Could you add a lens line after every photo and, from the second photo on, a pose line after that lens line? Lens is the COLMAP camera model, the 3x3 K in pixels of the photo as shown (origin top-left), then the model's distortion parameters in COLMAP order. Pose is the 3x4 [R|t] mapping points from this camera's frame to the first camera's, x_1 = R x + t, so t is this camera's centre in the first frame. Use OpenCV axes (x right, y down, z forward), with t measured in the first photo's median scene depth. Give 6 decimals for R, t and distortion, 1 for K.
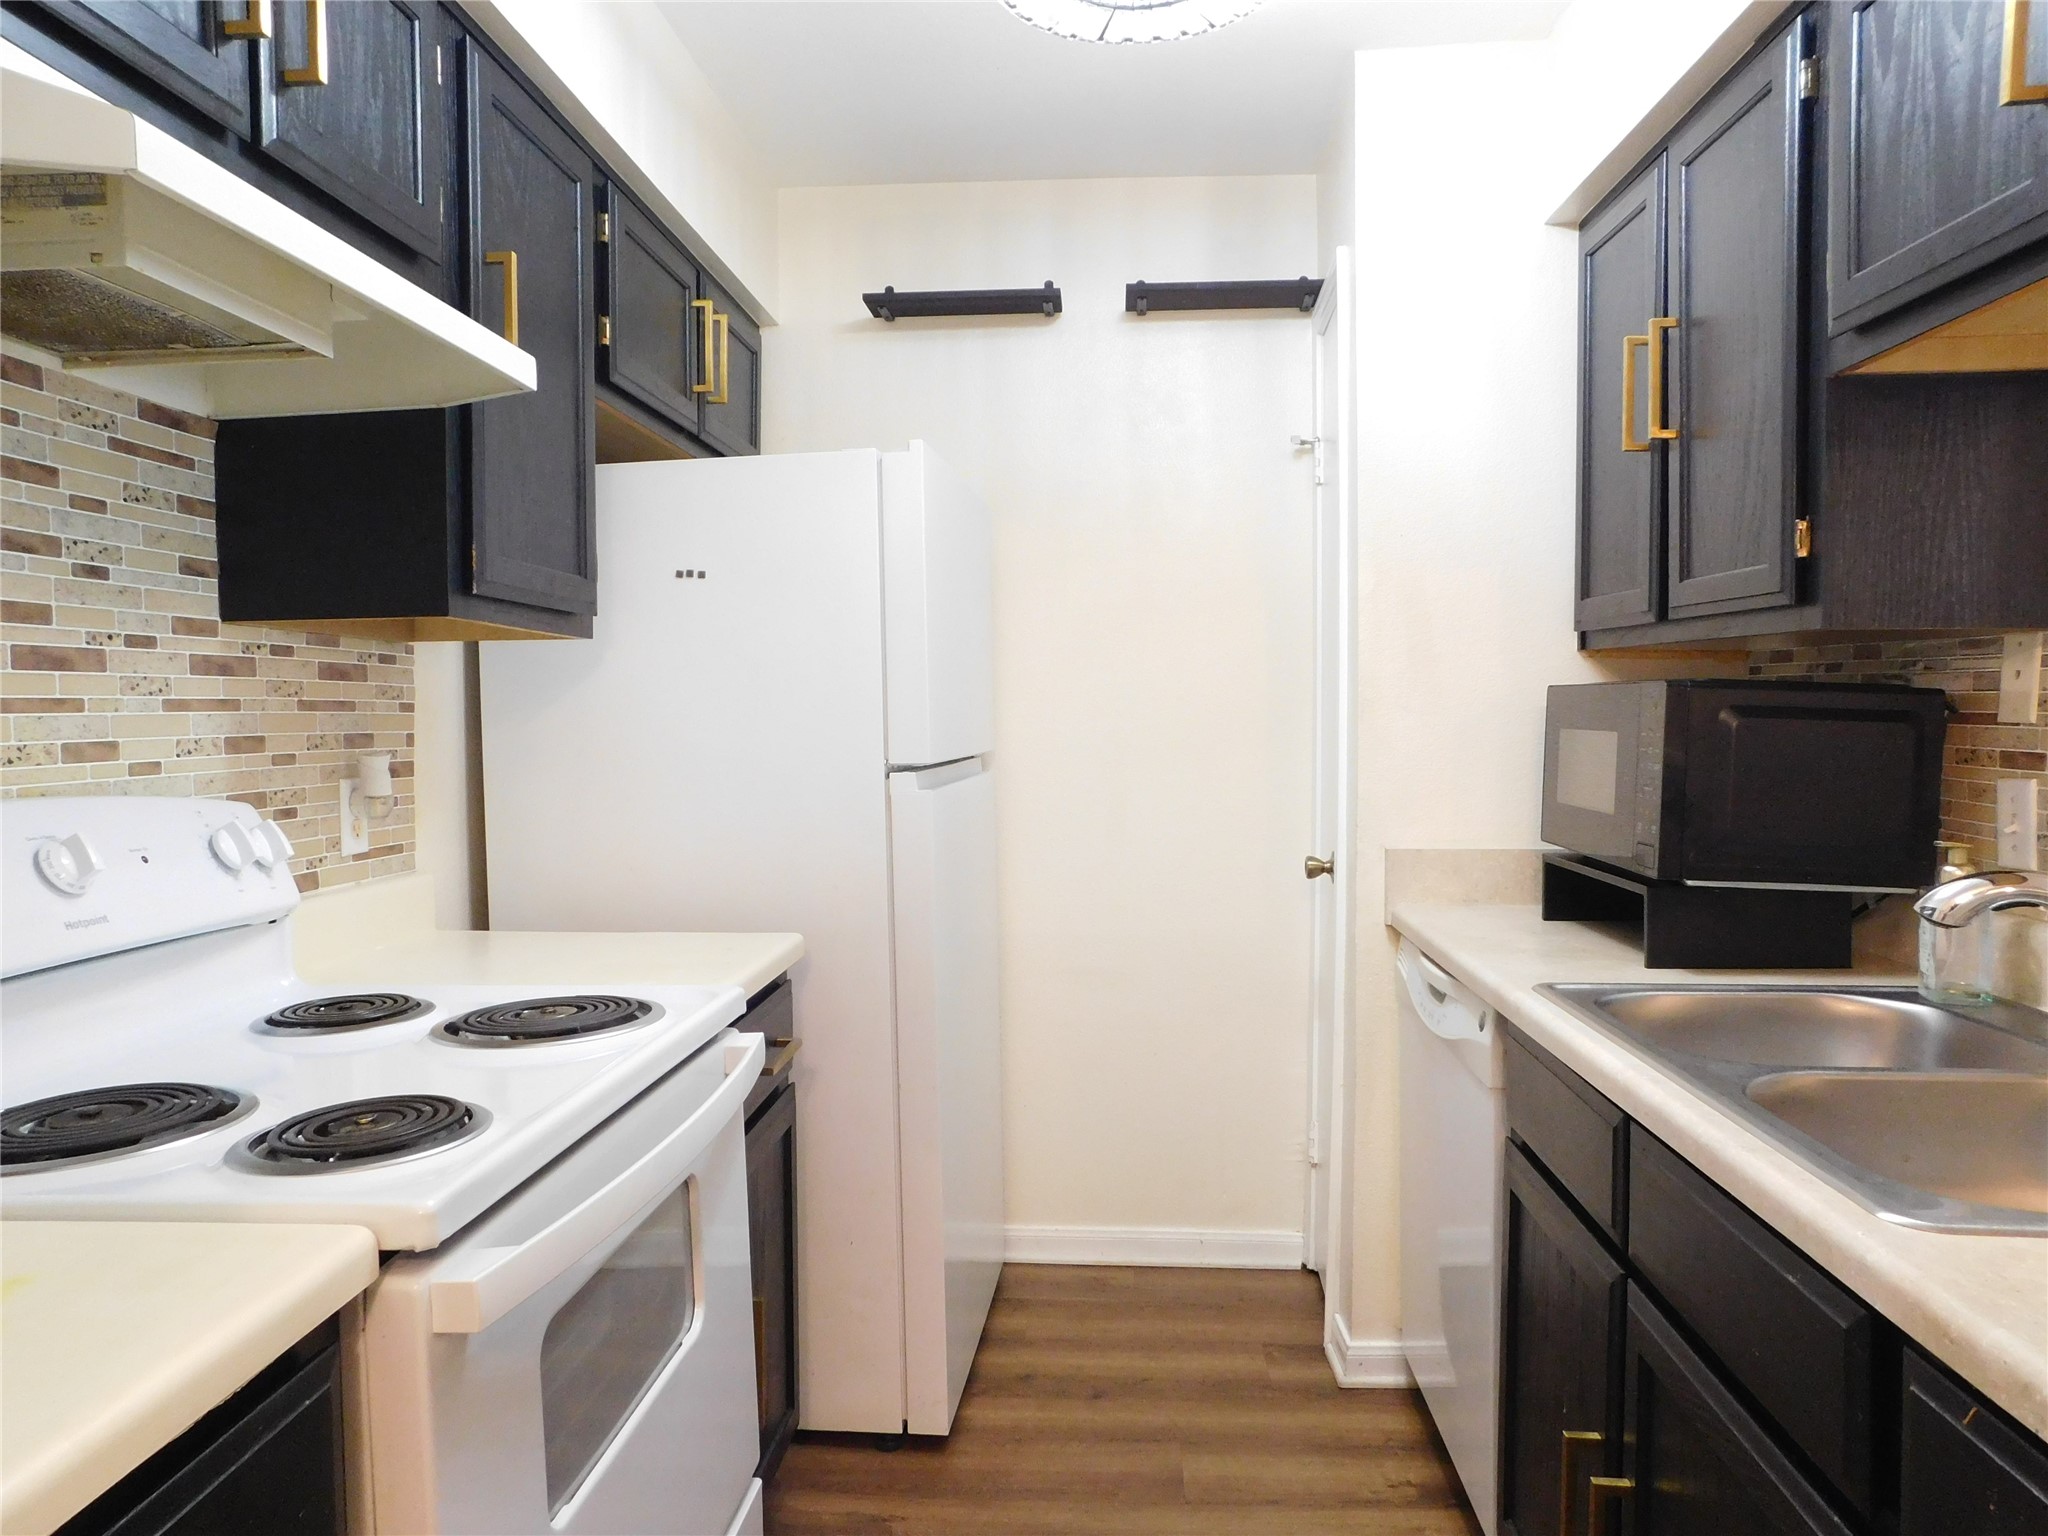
lens RADIAL K [[1363.2, 0, 1022.7], [0, 1363.2, 748.2], [0, 0, 1]] dist [-0.071648, 0.065655]
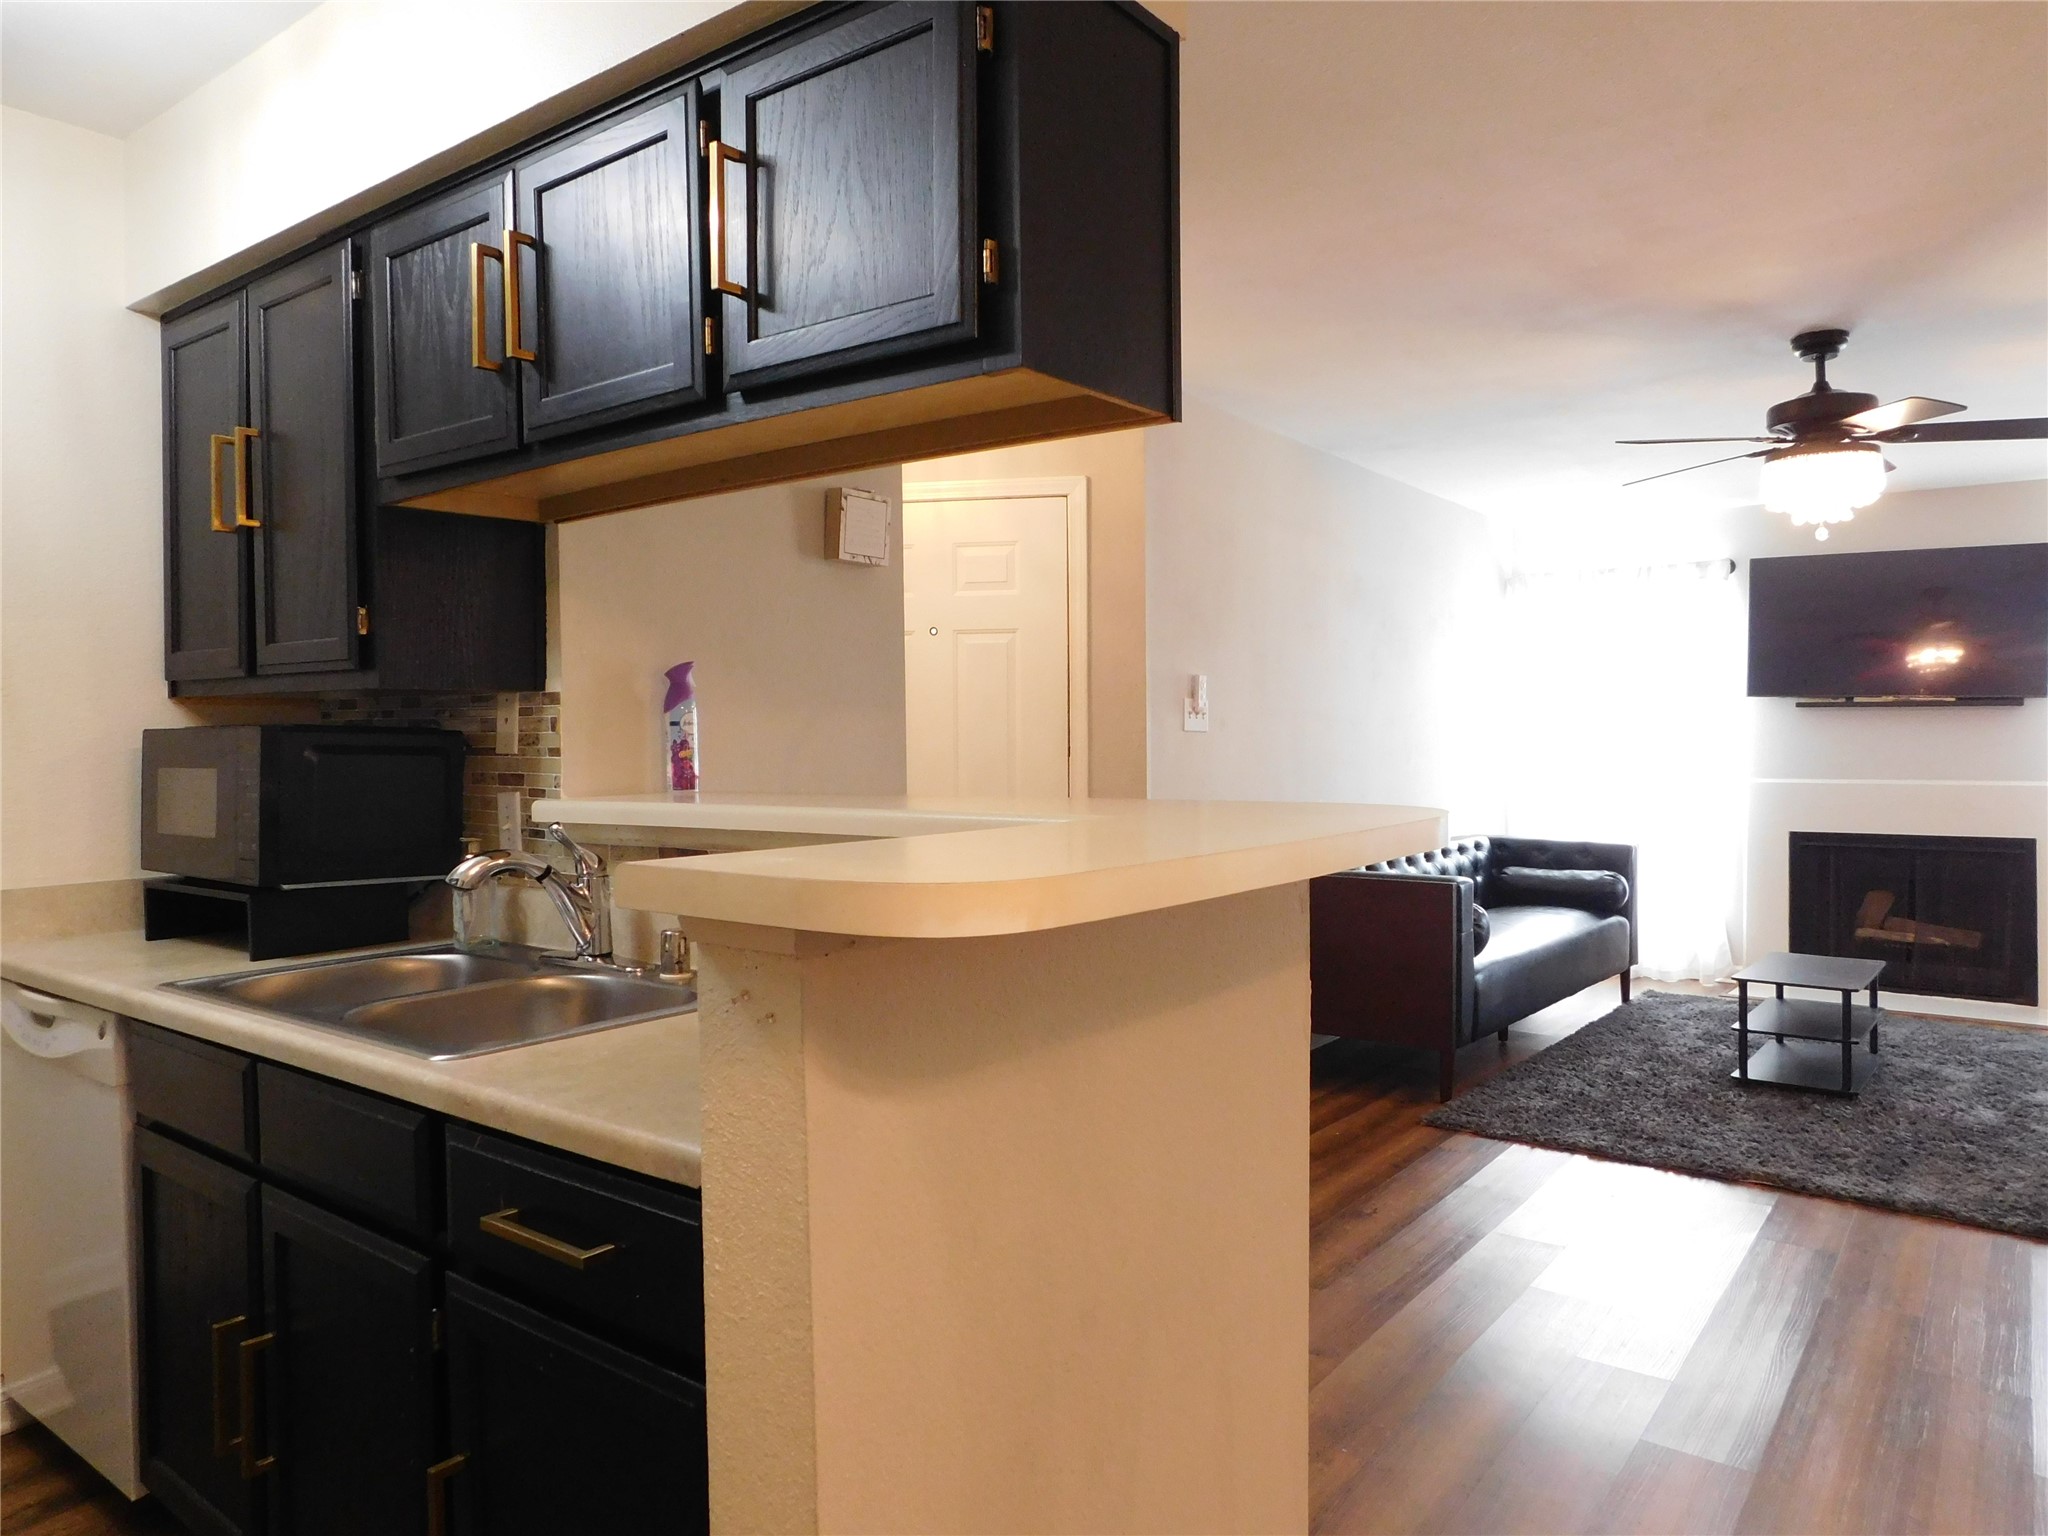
lens RADIAL K [[1366.1, 0, 1015.4], [0, 1366.1, 752.8], [0, 0, 1]] dist [-0.059094, 0.056702]
pose [[0.557610, -0.019231, 0.829880, -0.171225], [0.039894, 0.999197, -0.003650, 0.007263], [-0.829144, 0.035143, 0.557930, -0.279740]]
